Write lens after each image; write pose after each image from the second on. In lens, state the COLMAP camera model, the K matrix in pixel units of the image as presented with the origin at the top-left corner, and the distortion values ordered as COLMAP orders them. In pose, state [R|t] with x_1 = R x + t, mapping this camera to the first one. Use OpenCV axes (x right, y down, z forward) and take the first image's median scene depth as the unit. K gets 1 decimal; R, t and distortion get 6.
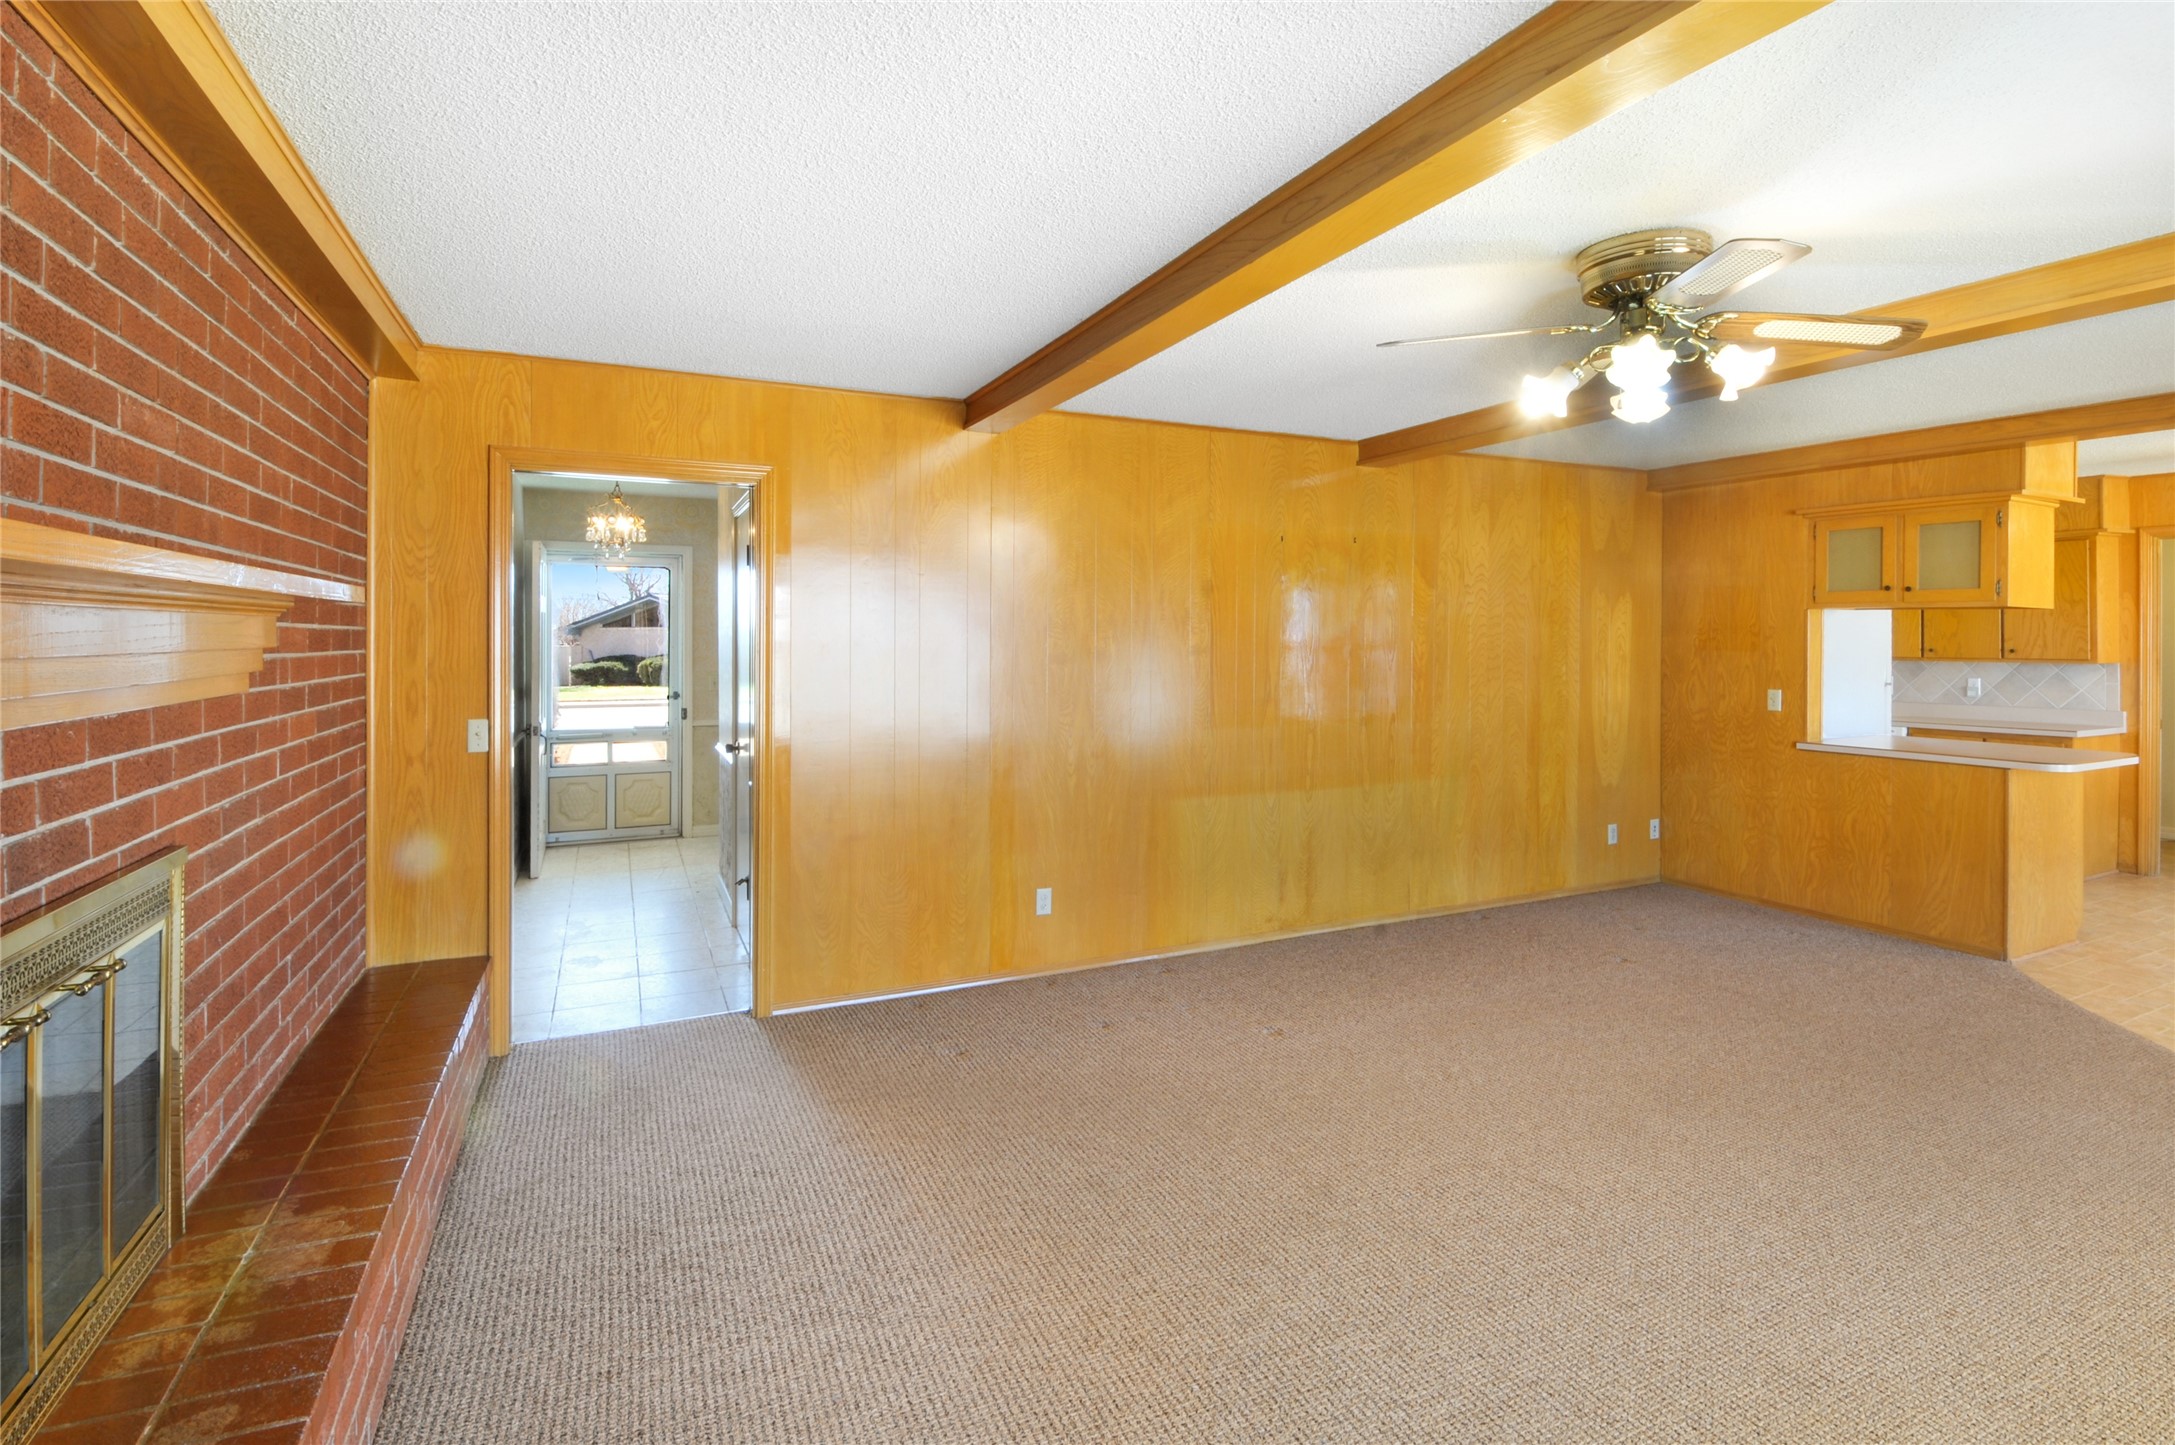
lens RADIAL K [[997.5, 0, 1082.9], [0, 997.5, 635.7], [0, 0, 1]] dist [0.004414, -0.000720]
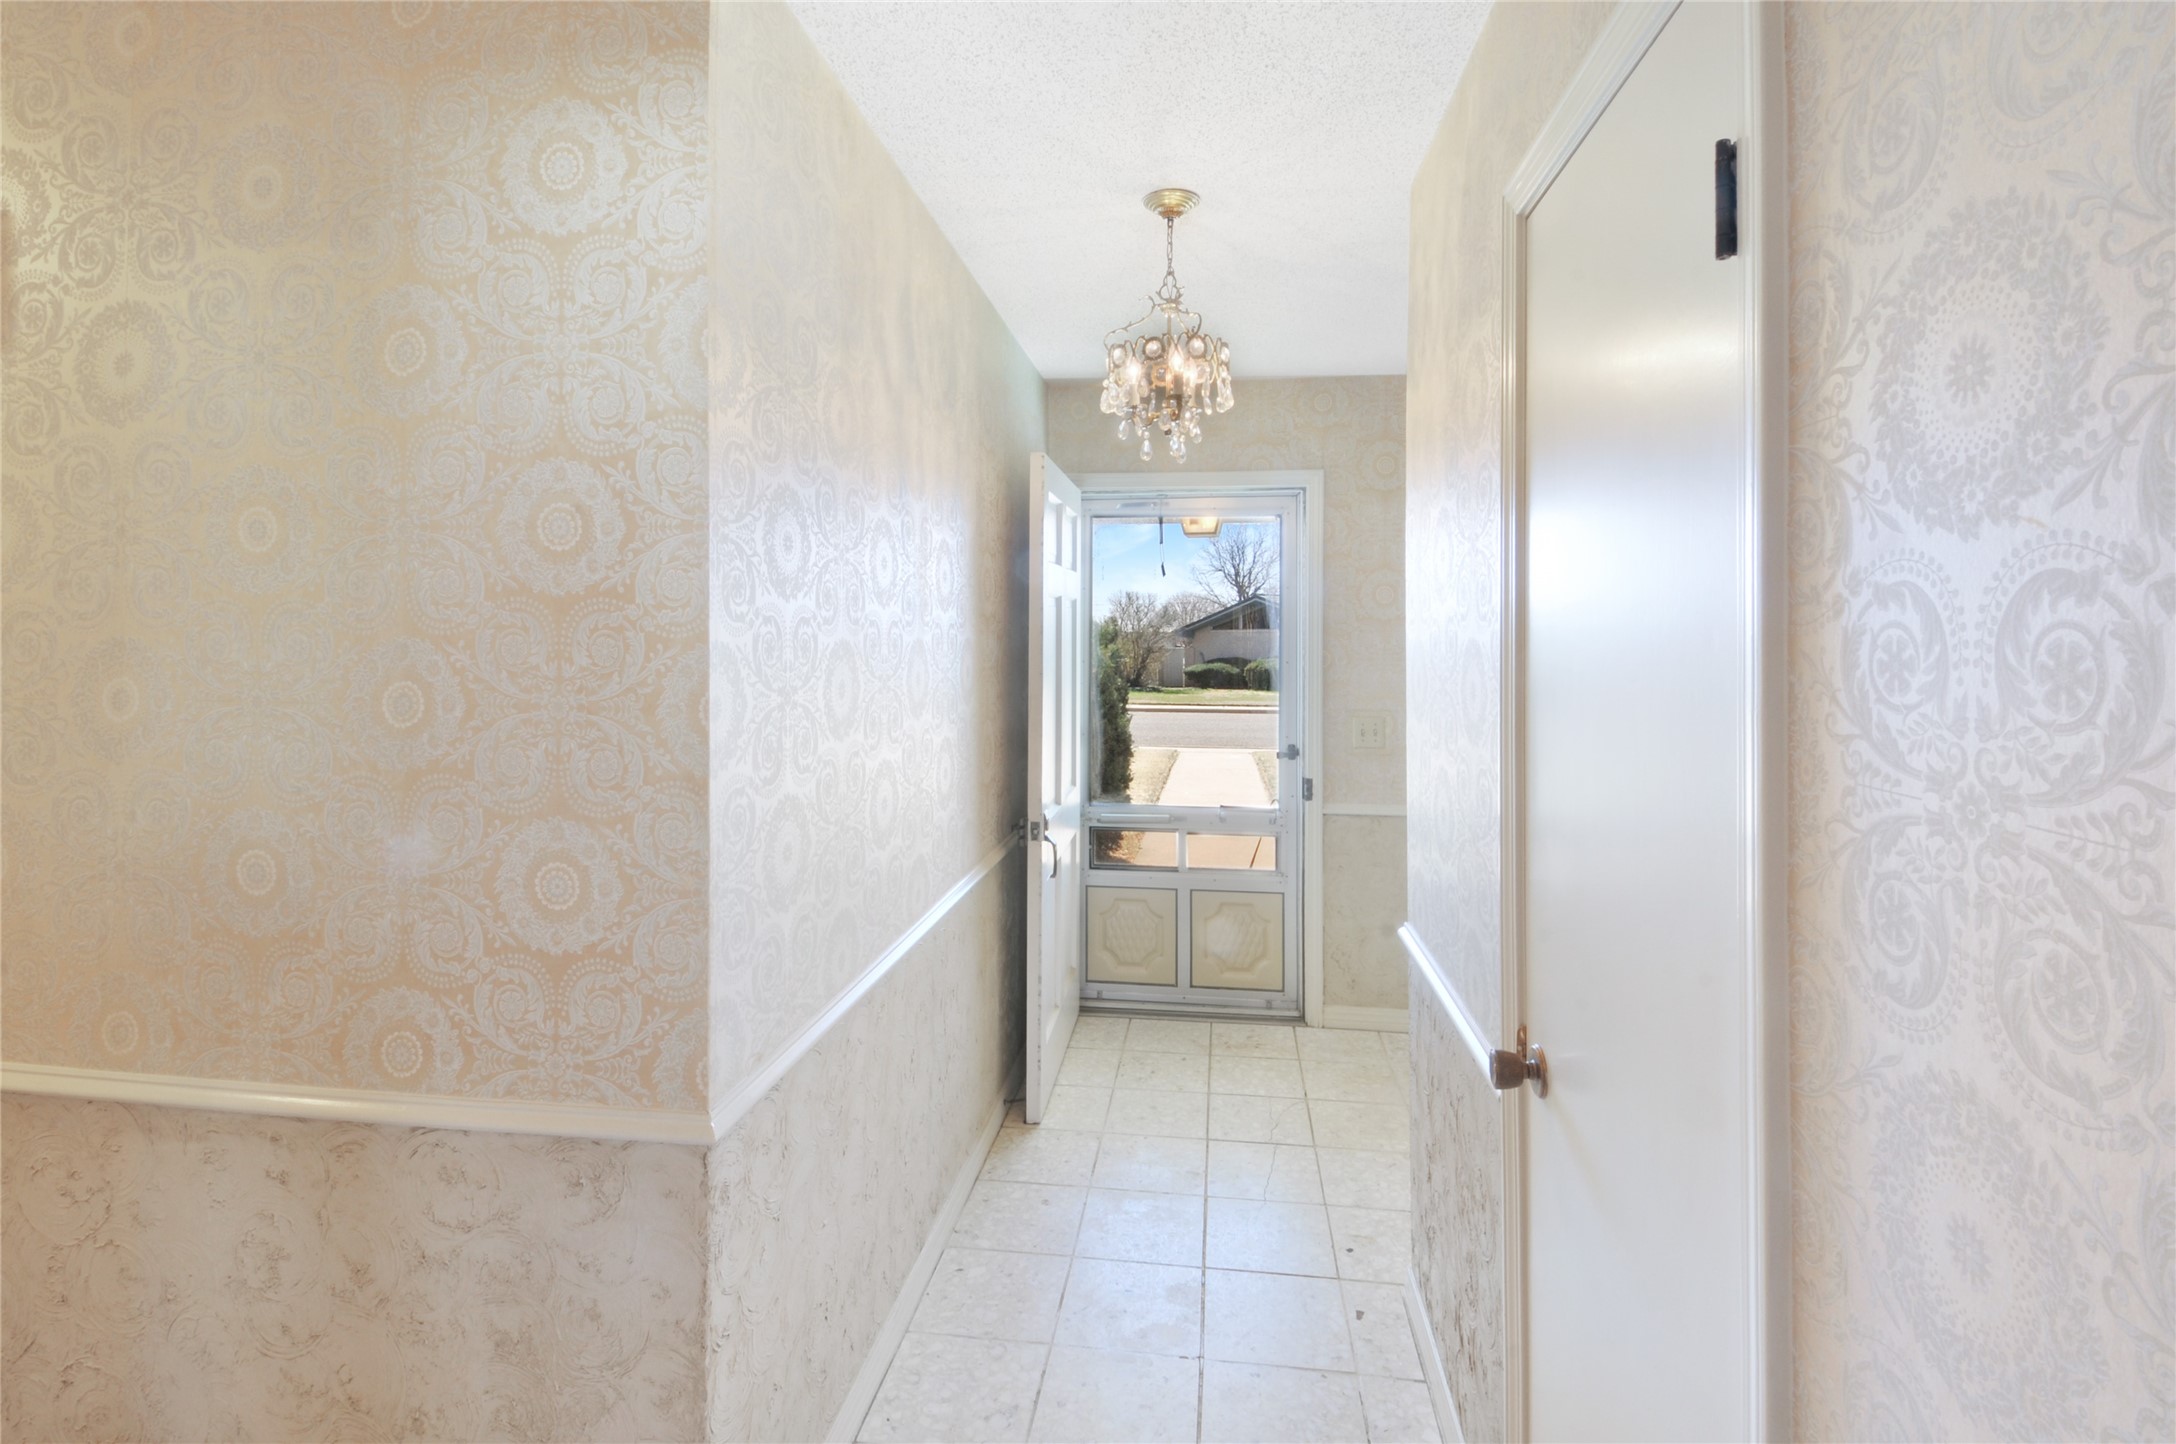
lens RADIAL K [[997.9, 0, 1086.6], [0, 997.9, 635.8], [0, 0, 1]] dist [0.004414, -0.000720]
pose [[0.836561, -0.004597, -0.547855, -0.213129], [0.004169, 0.999989, -0.002025, -0.001941], [0.547859, -0.000590, 0.836571, 0.507872]]
